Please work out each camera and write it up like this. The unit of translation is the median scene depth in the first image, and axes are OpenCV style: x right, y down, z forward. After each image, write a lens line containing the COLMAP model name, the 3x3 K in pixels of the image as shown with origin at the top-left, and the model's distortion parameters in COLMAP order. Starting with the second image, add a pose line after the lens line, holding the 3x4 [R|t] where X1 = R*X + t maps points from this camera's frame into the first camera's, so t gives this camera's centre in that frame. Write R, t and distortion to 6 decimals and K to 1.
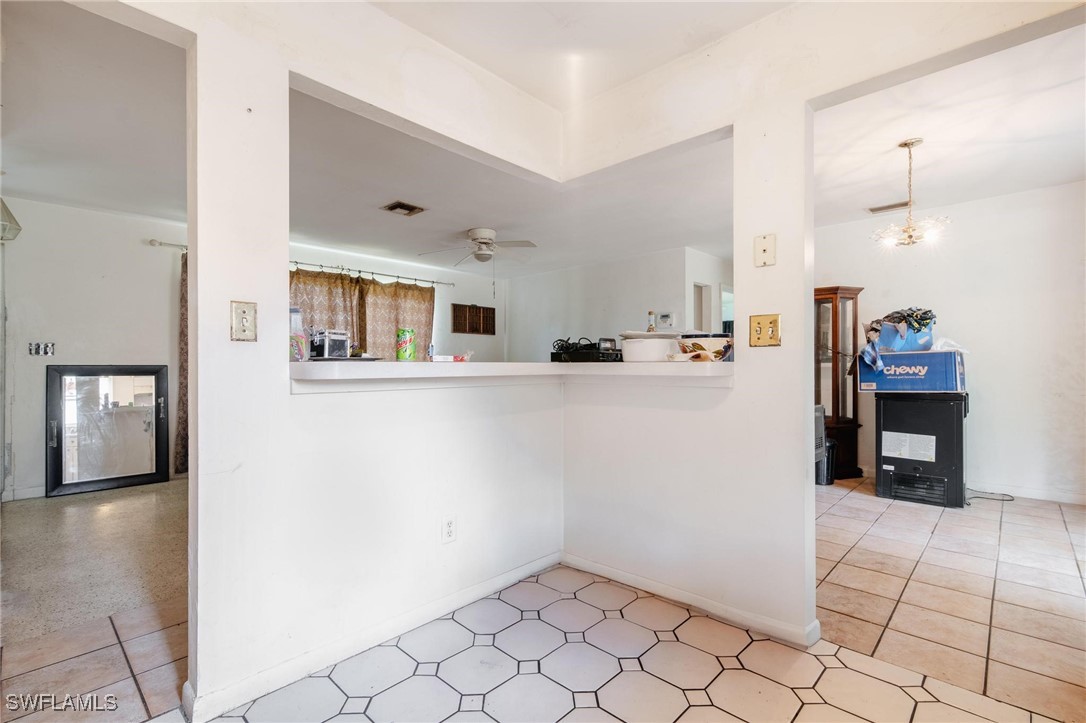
lens RADIAL K [[500.3, 0, 550.3], [0, 500.3, 364.1], [0, 0, 1]] dist [0.018911, -0.000285]
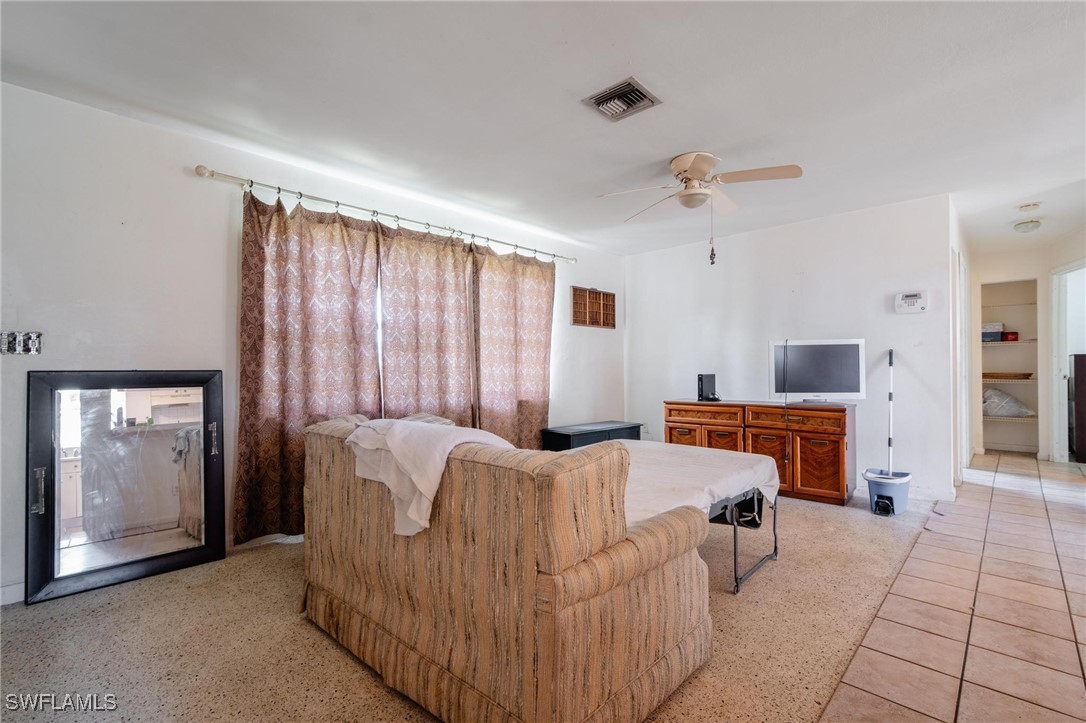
lens RADIAL K [[500.3, 0, 536.1], [0, 500.3, 364.3], [0, 0, 1]] dist [0.018911, -0.000285]
pose [[0.999793, -0.003822, -0.019998, -0.278235], [0.003724, 0.999981, -0.004926, -0.000335], [0.020017, 0.004850, 0.999788, 0.300429]]
